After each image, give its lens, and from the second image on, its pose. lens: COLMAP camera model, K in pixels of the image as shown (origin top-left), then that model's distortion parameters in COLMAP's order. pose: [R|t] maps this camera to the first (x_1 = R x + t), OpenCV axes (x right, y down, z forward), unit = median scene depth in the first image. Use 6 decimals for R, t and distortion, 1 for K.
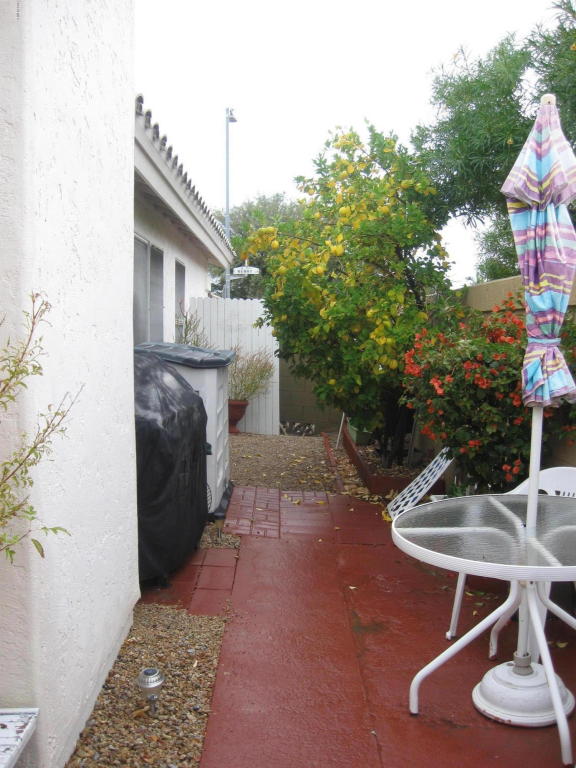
lens RADIAL K [[776.7, 0, 287.8], [0, 776.7, 384.7], [0, 0, 1]] dist [-0.112082, 0.000000]
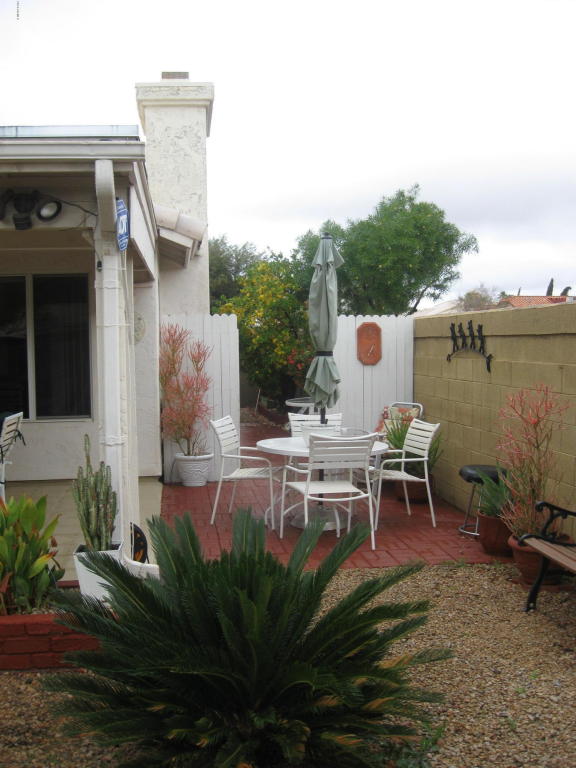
lens RADIAL K [[776.7, 0, 287.8], [0, 776.7, 384.5], [0, 0, 1]] dist [-0.112082, 0.000000]
pose [[0.990112, -0.027281, 0.137599, -0.167915], [0.029741, 0.999432, -0.015850, 0.072273], [-0.137088, 0.019785, 0.990361, -1.233515]]
